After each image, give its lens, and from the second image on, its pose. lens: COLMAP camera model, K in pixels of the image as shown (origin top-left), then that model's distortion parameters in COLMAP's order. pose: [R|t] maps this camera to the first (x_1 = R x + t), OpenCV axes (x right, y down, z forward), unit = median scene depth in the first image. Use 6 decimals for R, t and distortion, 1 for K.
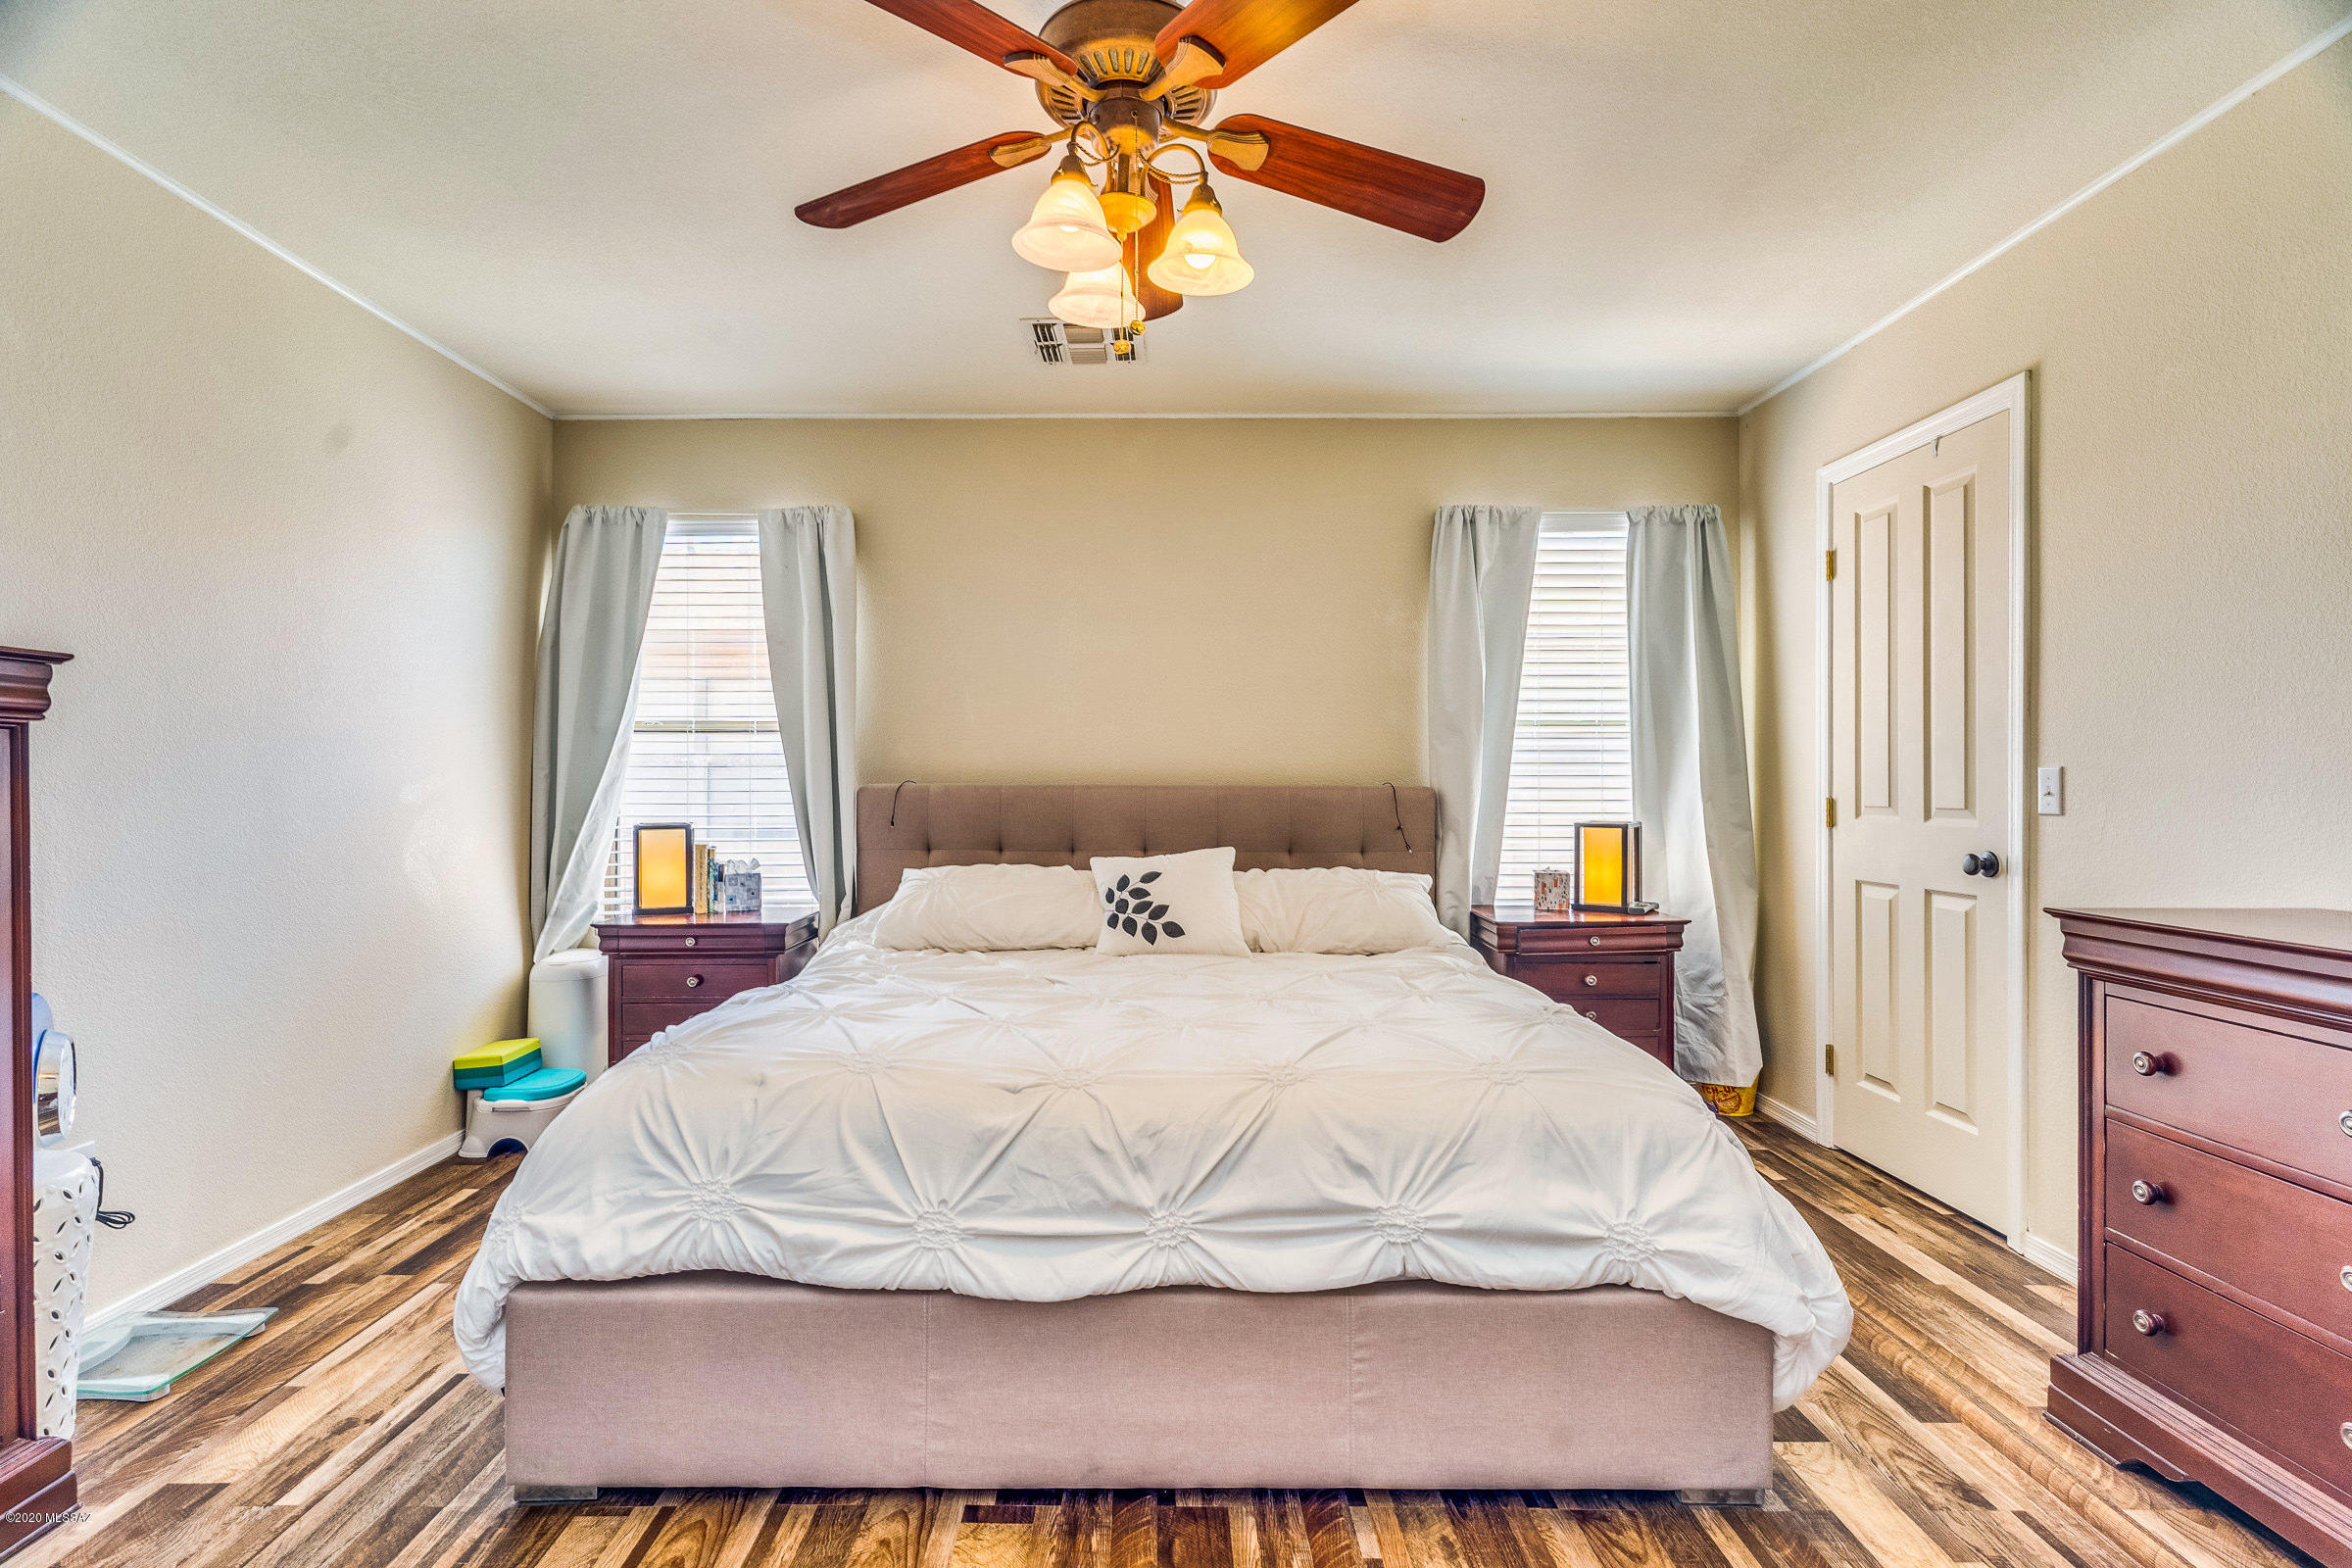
lens RADIAL K [[1149.5, 0, 1168.5], [0, 1149.5, 788.4], [0, 0, 1]] dist [0.006510, -0.002531]
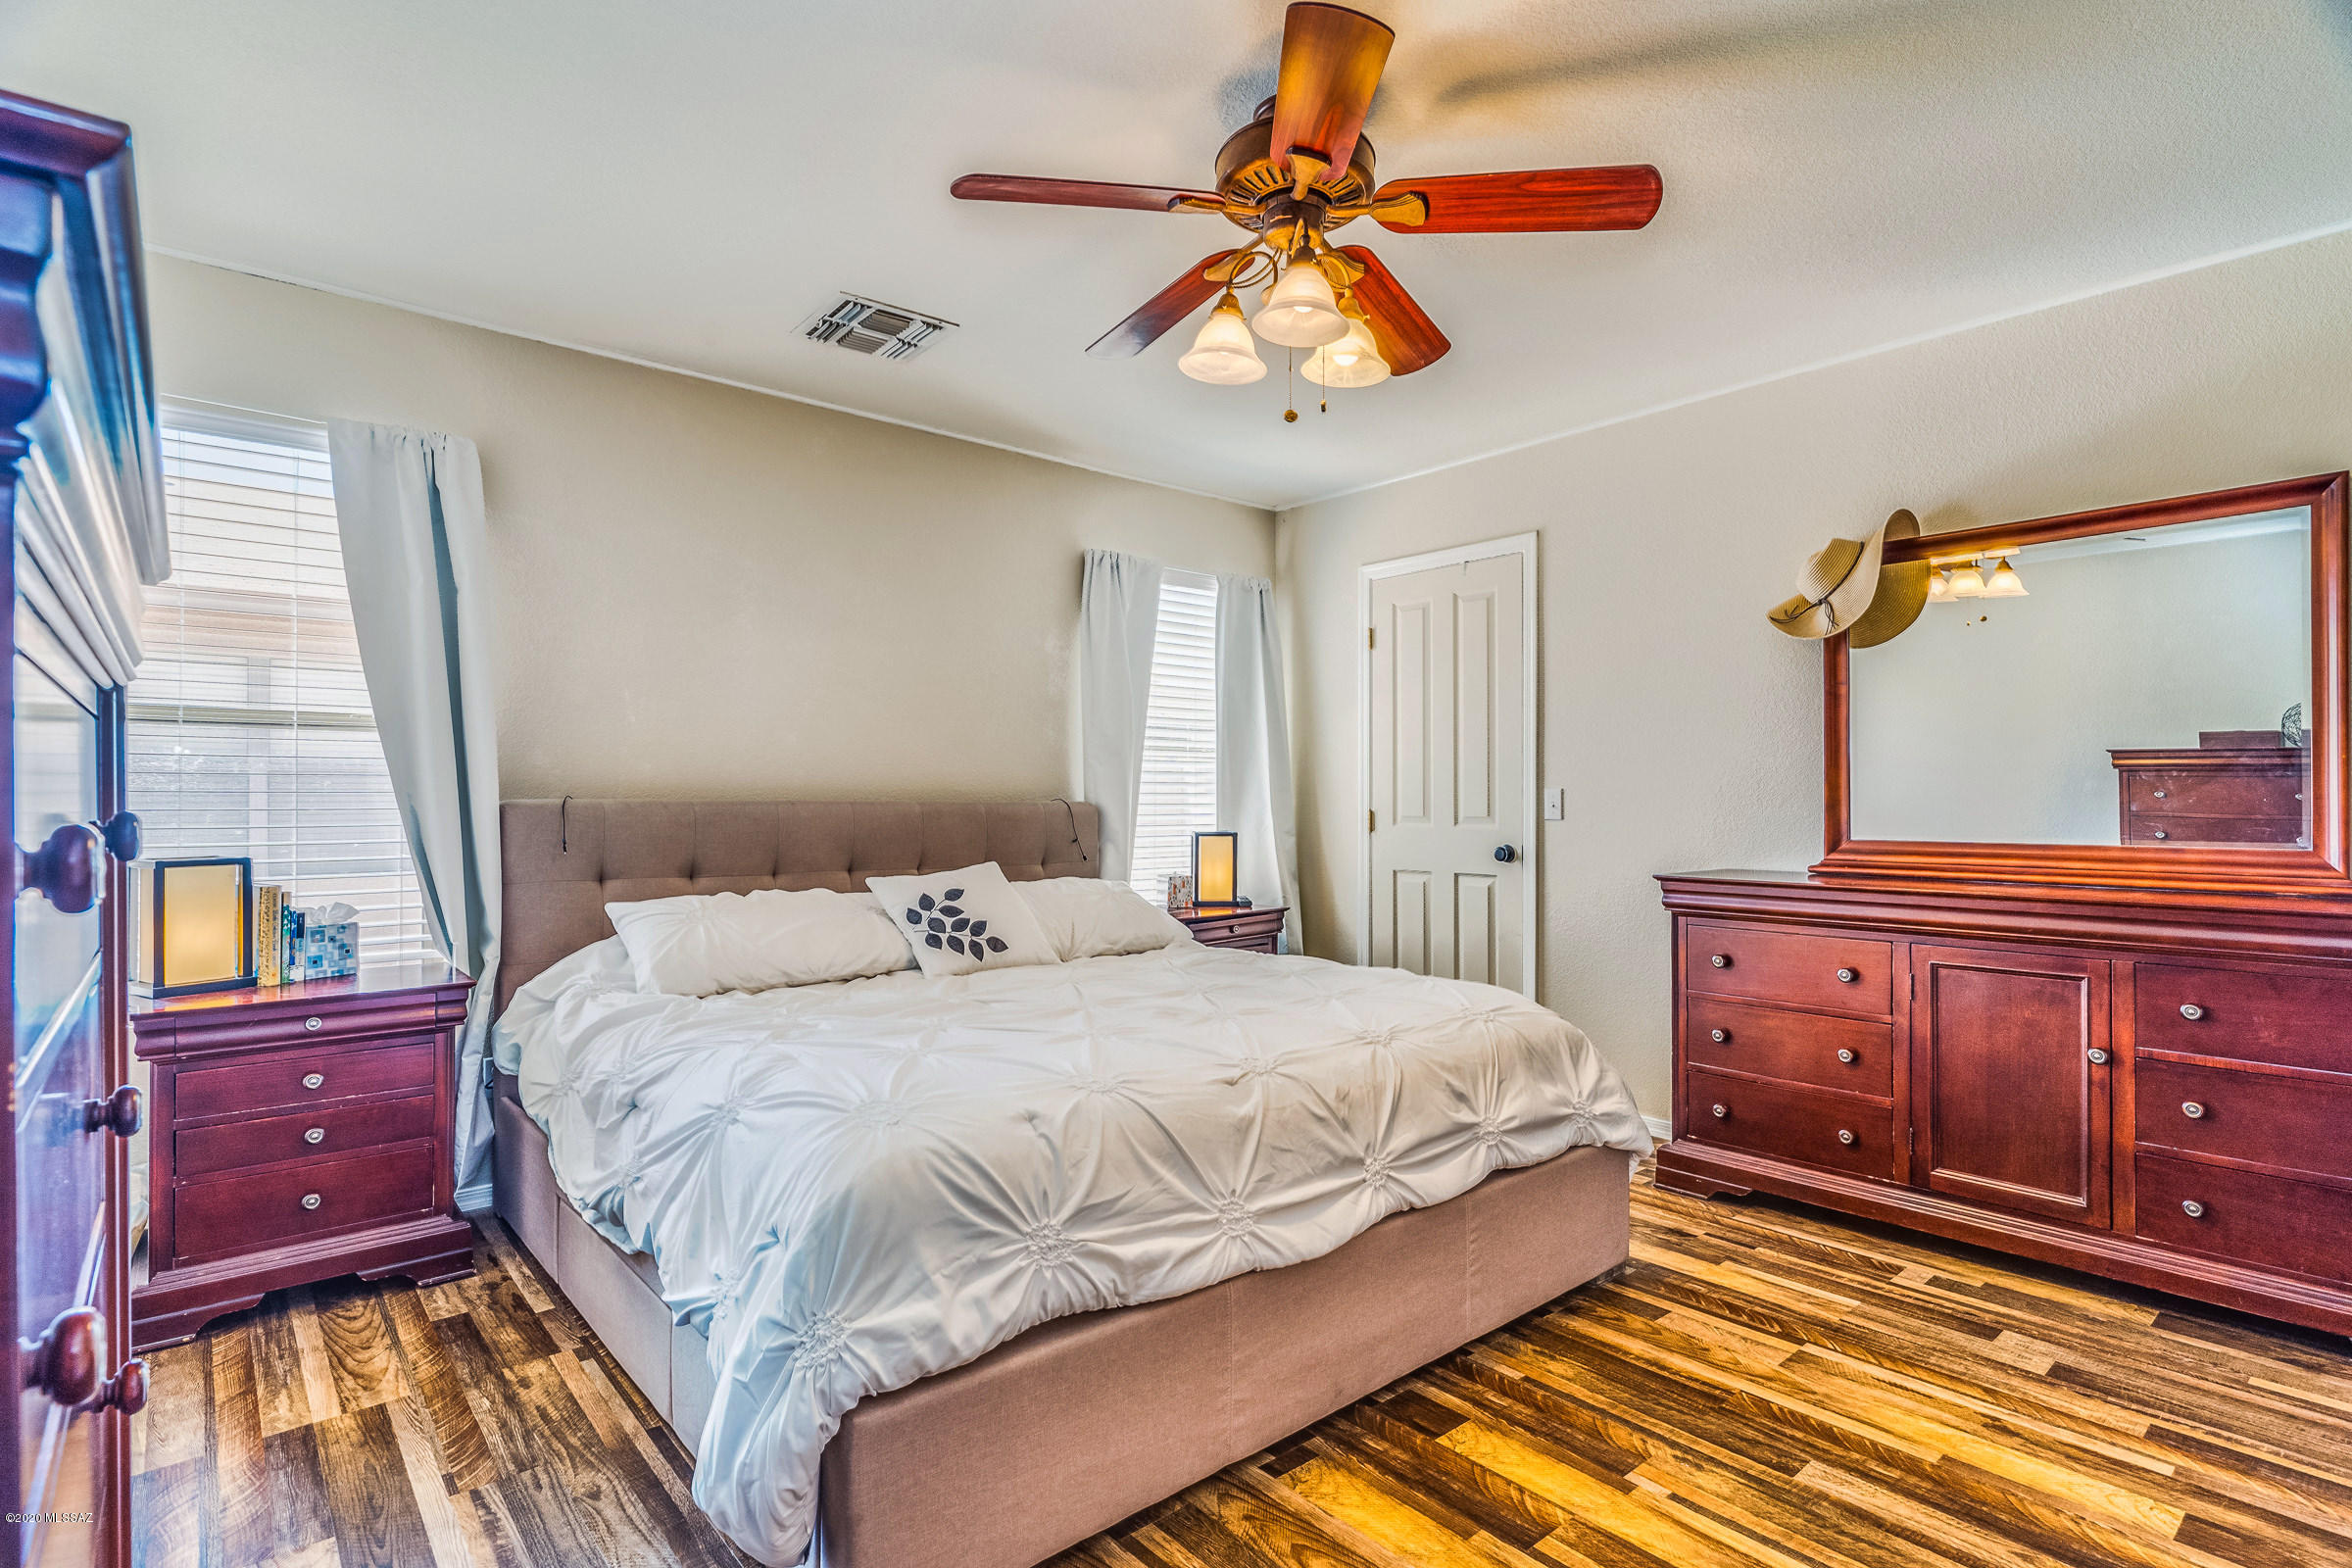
lens RADIAL K [[1149.5, 0, 1198.4], [0, 1149.5, 798.8], [0, 0, 1]] dist [0.006510, -0.002531]
pose [[0.754457, 0.001505, 0.656348, -0.510590], [0.002603, 0.999983, -0.005285, 0.001248], [-0.656345, 0.005696, 0.754440, 0.121340]]
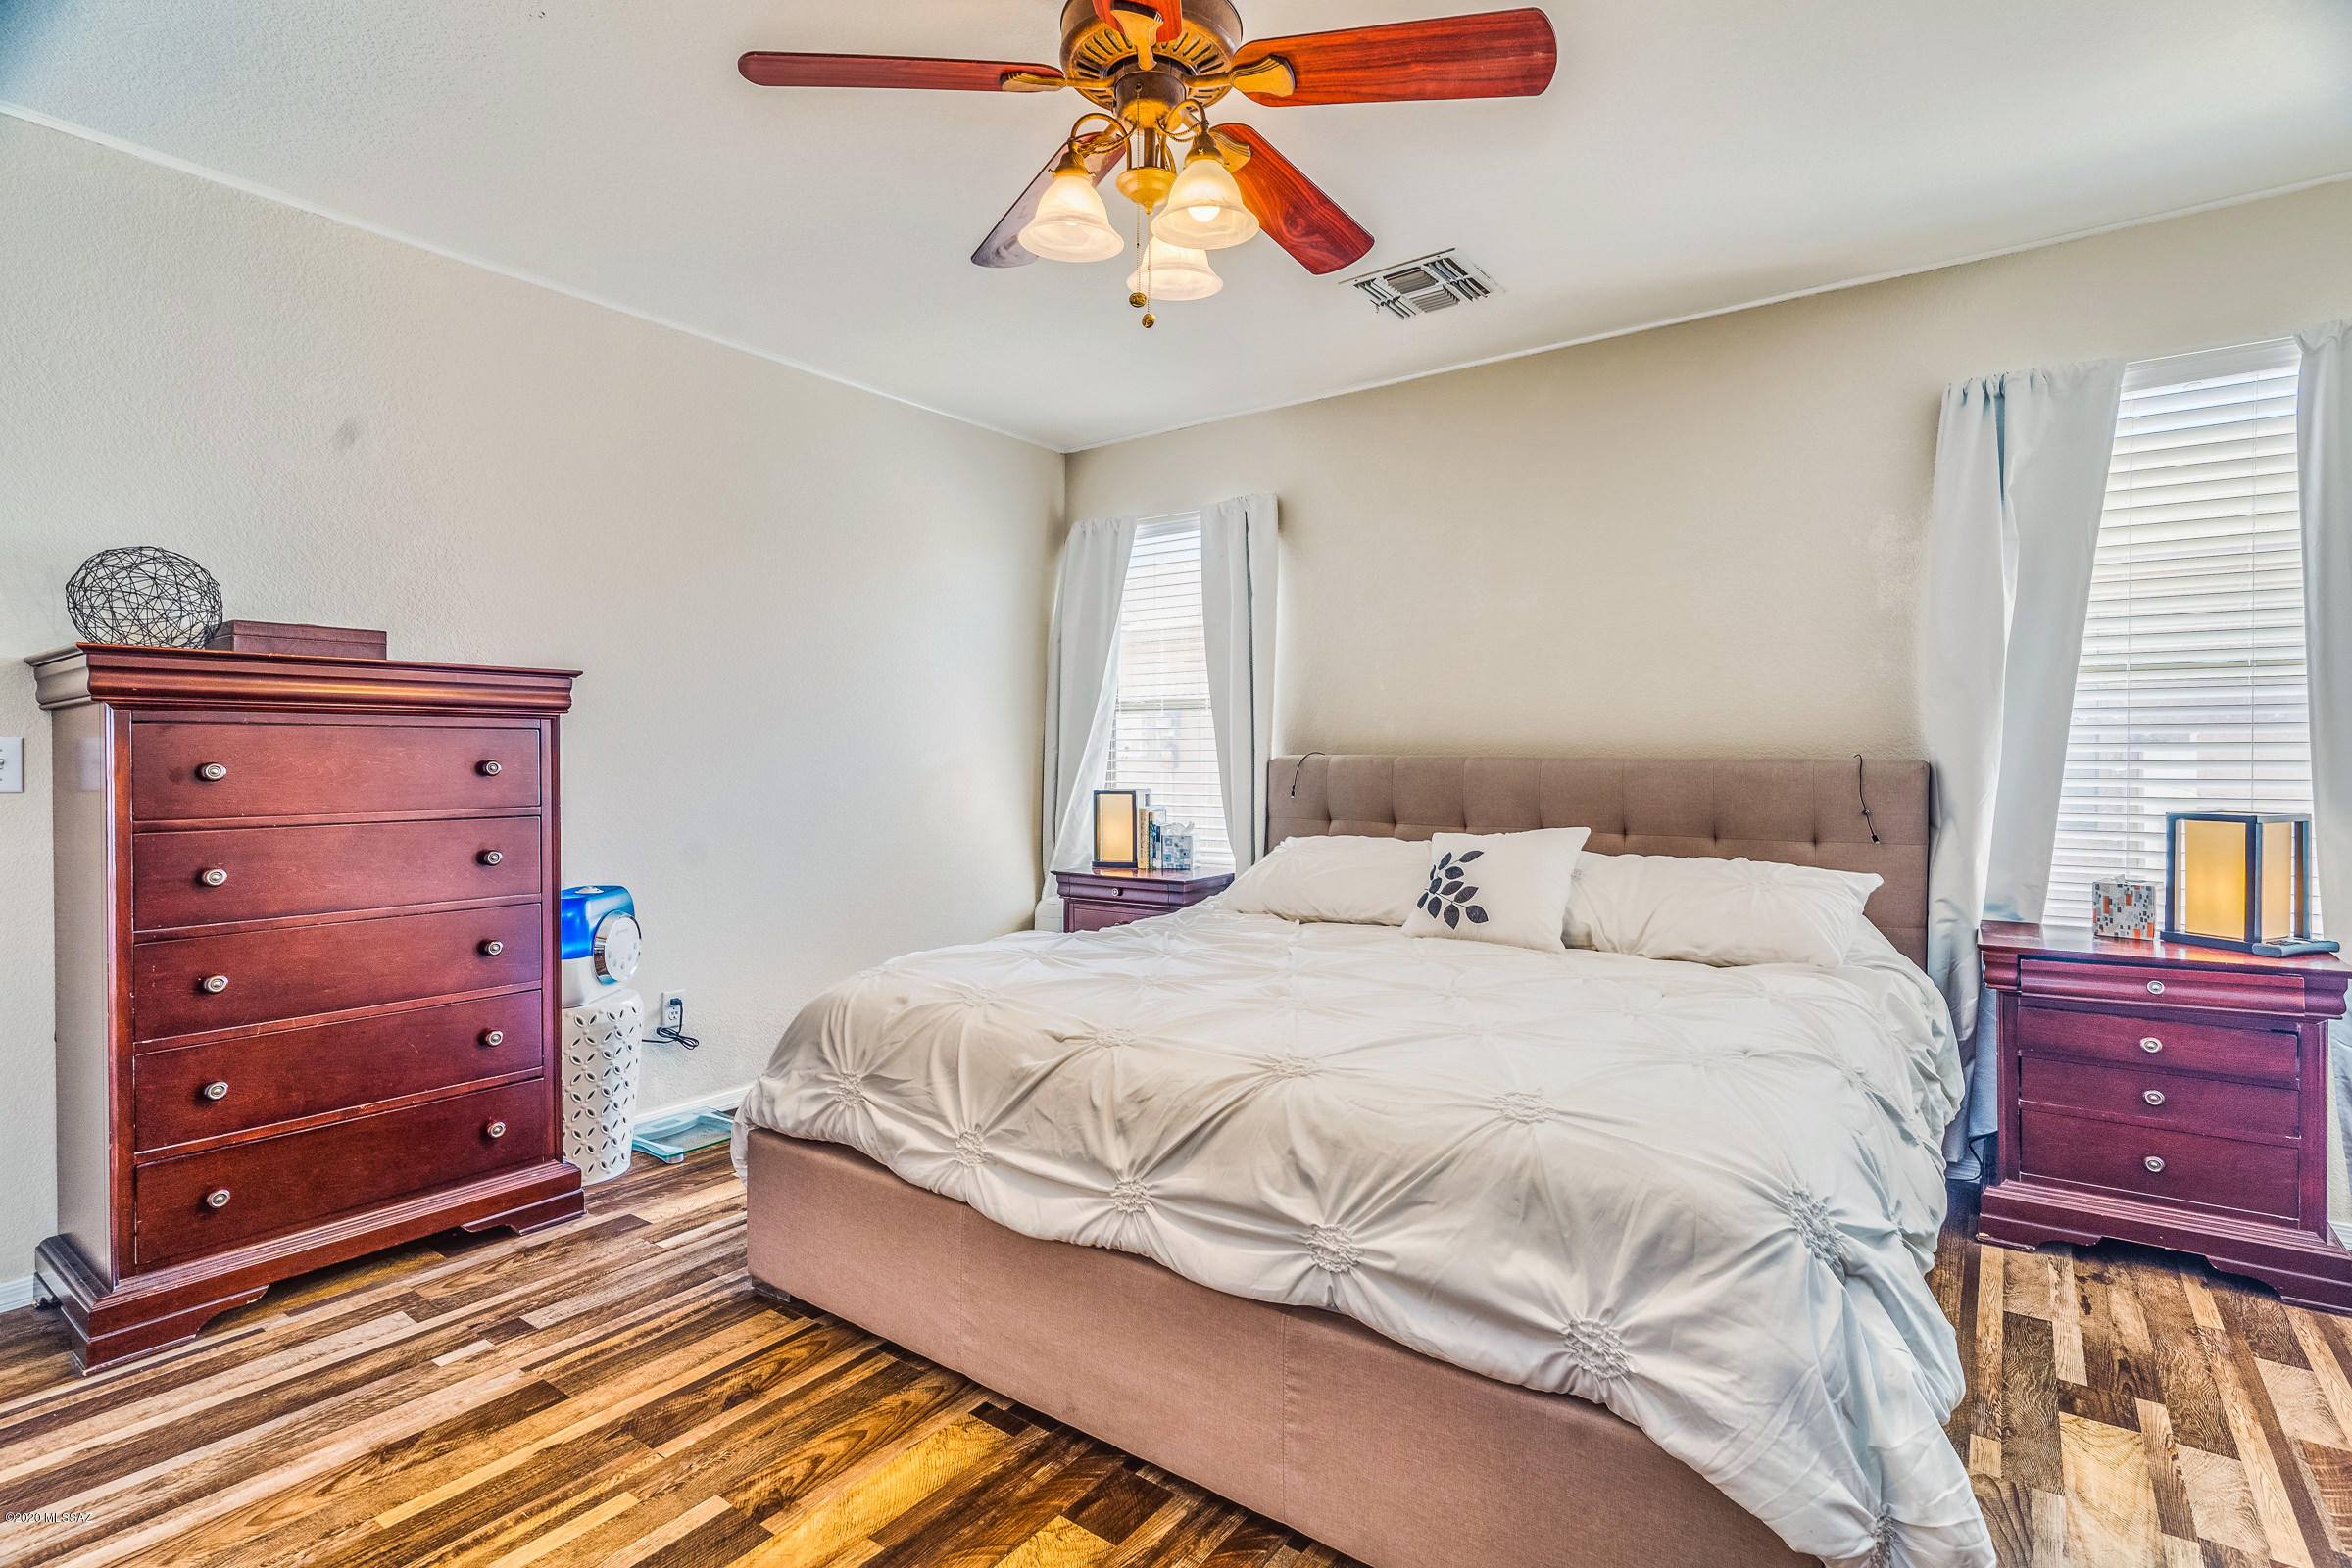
lens RADIAL K [[1149.5, 0, 1175.0], [0, 1149.5, 768.9], [0, 0, 1]] dist [0.006510, -0.002531]
pose [[0.802485, 0.007149, -0.596629, 0.347364], [-0.003662, 0.999968, 0.007057, 0.001771], [0.596661, -0.003478, 0.802486, 0.120988]]
